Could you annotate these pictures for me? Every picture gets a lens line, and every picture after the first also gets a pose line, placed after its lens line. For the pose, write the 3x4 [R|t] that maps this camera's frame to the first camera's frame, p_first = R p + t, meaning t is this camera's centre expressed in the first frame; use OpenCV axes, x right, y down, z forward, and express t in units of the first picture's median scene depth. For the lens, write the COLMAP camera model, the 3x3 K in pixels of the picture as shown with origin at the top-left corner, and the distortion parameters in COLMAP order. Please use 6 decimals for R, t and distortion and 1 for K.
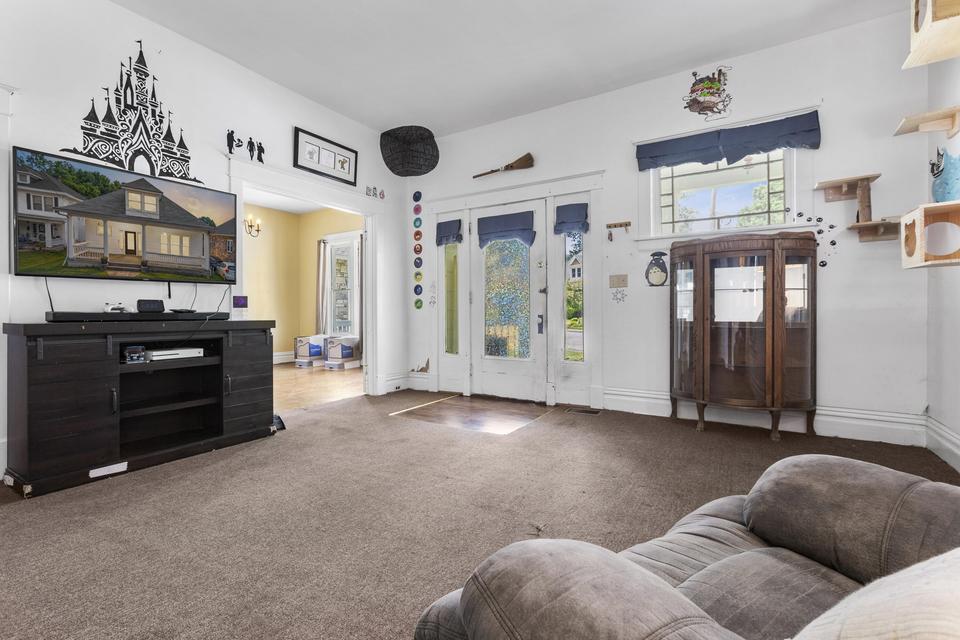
lens RADIAL K [[437.5, 0, 479.7], [0, 437.5, 317.6], [0, 0, 1]] dist [-0.004257, 0.000697]
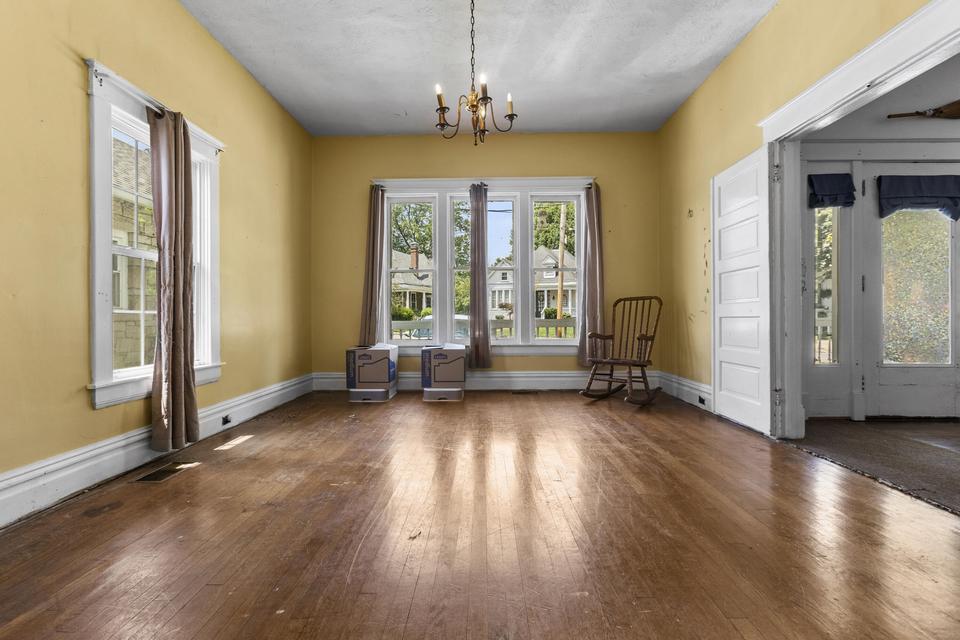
lens RADIAL K [[437.5, 0, 478.9], [0, 437.5, 320.4], [0, 0, 1]] dist [-0.004257, 0.000697]
pose [[0.858581, 0.003388, 0.512666, -0.923068], [0.000126, 0.999977, -0.006819, 0.020021], [-0.512677, 0.005919, 0.858561, 0.698410]]
